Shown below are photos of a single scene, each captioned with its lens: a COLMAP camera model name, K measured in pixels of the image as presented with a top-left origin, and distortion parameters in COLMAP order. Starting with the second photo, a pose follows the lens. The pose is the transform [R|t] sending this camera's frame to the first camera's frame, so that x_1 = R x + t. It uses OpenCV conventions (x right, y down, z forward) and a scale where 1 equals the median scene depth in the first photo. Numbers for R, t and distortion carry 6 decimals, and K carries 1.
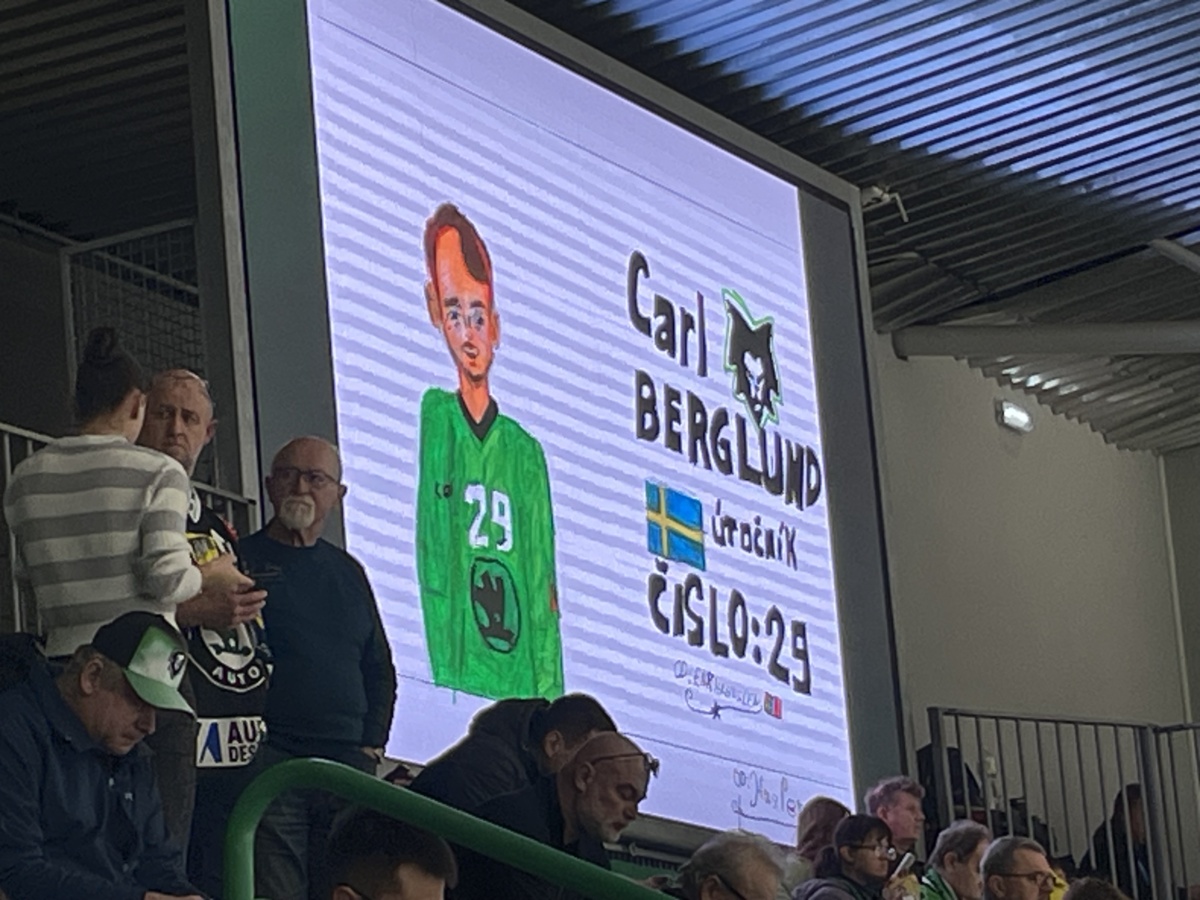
lens RADIAL K [[4637.8, 0, 600.0], [0, 4637.8, 450.0], [0, 0, 1]] dist [0.078084, 0.608589]
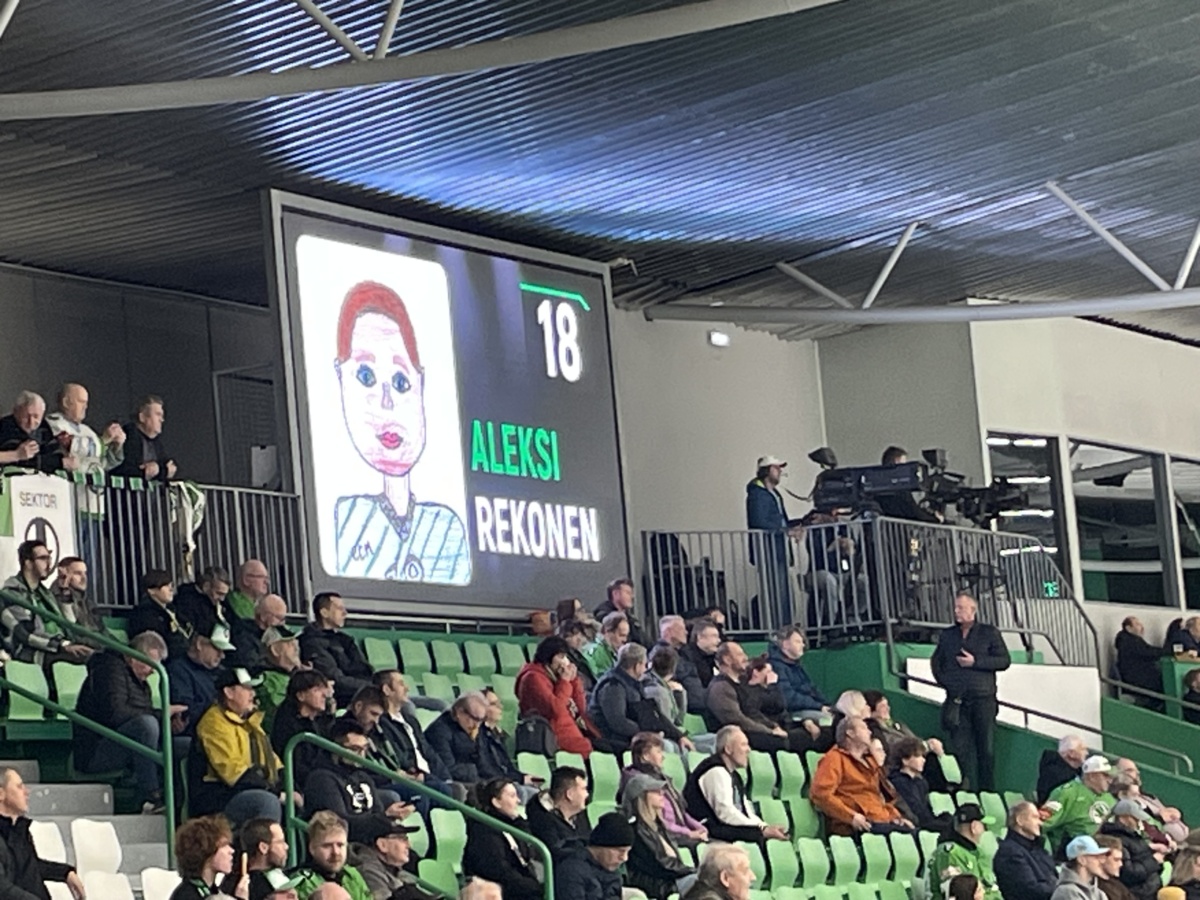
lens RADIAL K [[4185.5, 0, 577.8], [0, 4185.5, 448.2], [0, 0, 1]] dist [0.201234, -0.391385]
pose [[0.999806, -0.012852, -0.014907, 0.065225], [0.014422, 0.993766, 0.110547, -0.167191], [0.013394, -0.110741, 0.993759, -0.733650]]
